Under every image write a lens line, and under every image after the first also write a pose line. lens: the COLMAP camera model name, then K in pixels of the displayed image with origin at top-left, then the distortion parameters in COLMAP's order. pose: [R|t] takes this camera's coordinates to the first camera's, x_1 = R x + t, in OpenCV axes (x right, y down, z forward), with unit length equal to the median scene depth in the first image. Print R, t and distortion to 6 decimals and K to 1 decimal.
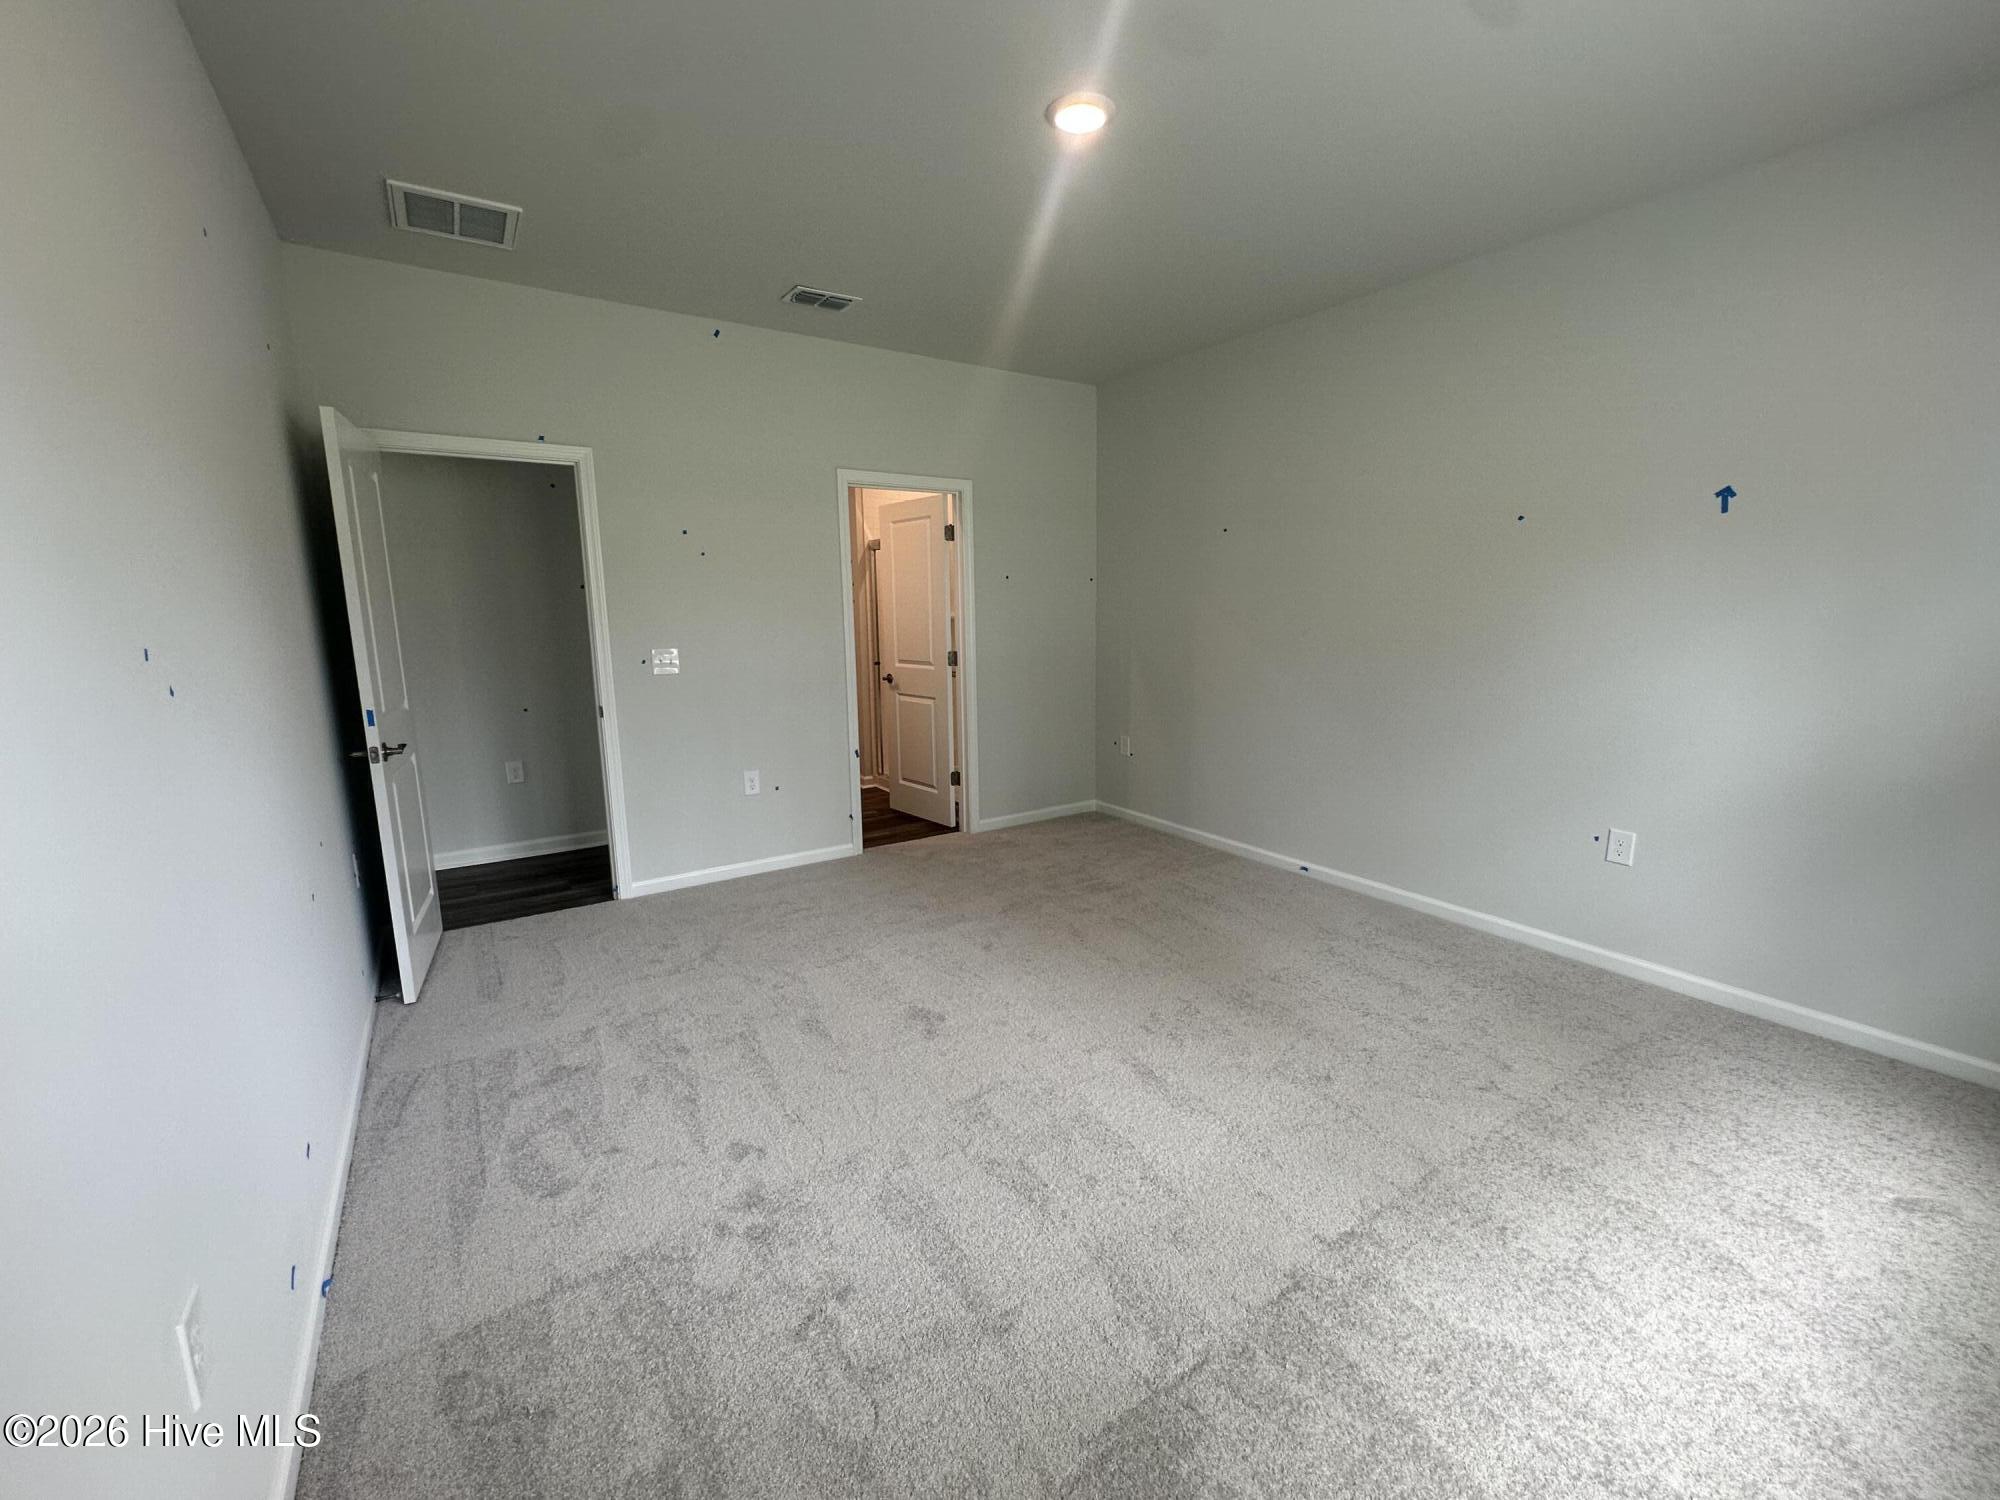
lens RADIAL K [[822.9, 0, 999.7], [0, 822.9, 753.5], [0, 0, 1]] dist [-0.000011, -0.000462]
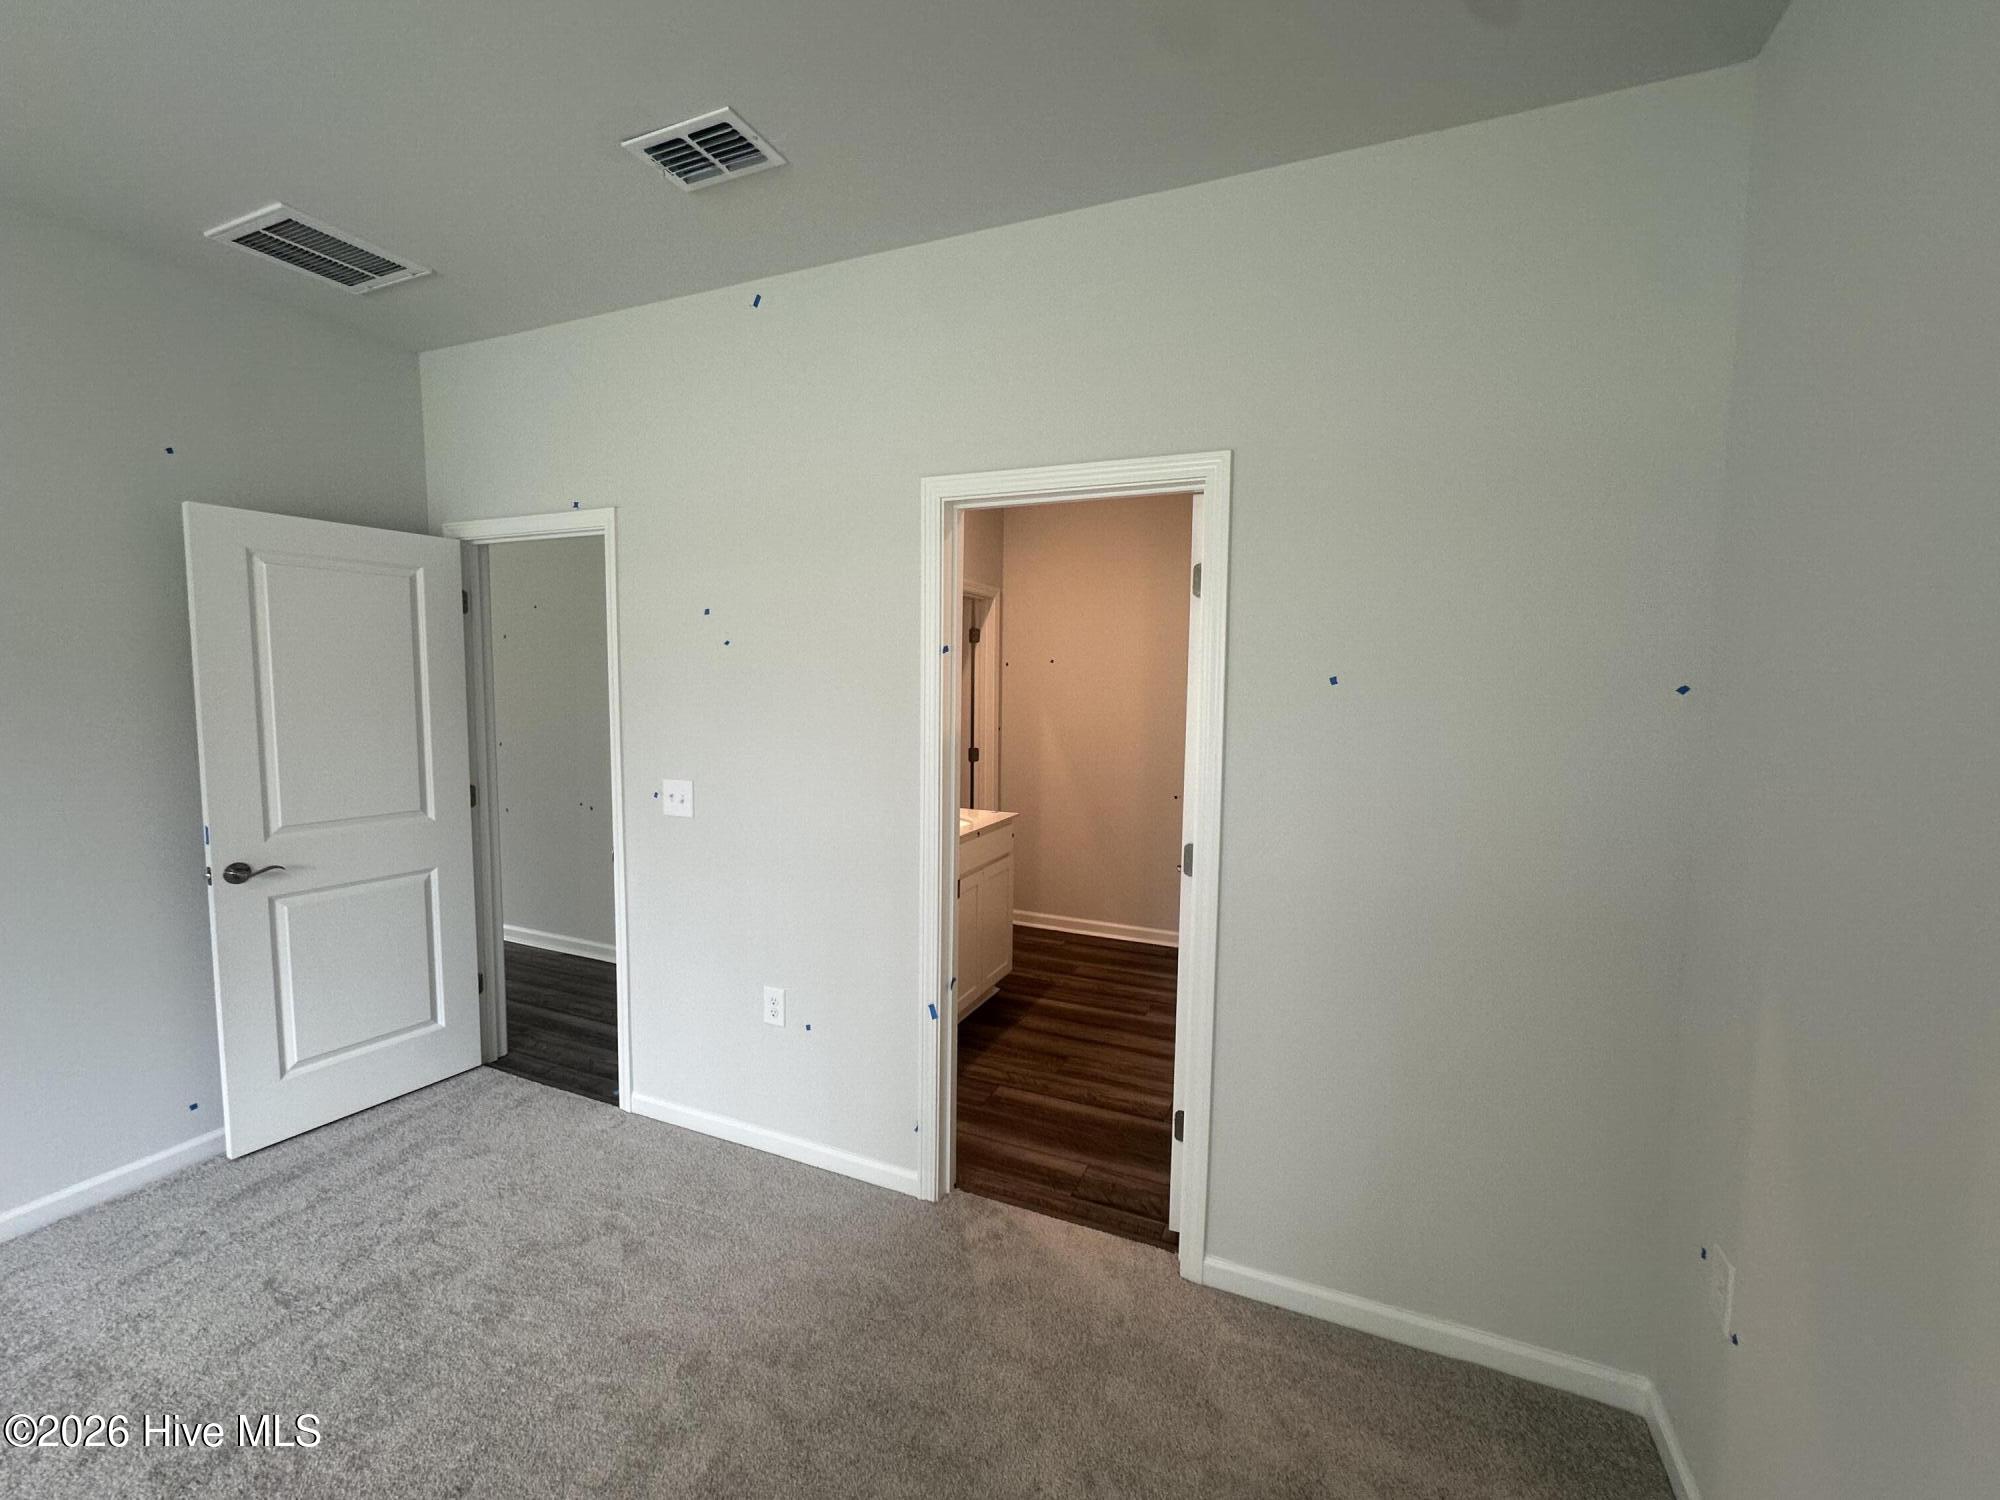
lens RADIAL K [[822.9, 0, 1006.1], [0, 822.9, 747.9], [0, 0, 1]] dist [-0.000011, -0.000462]
pose [[0.548932, 0.084695, -0.831565, 0.306773], [-0.168084, 0.985716, -0.010560, -0.187877], [0.818793, 0.145570, 0.555327, 0.819530]]
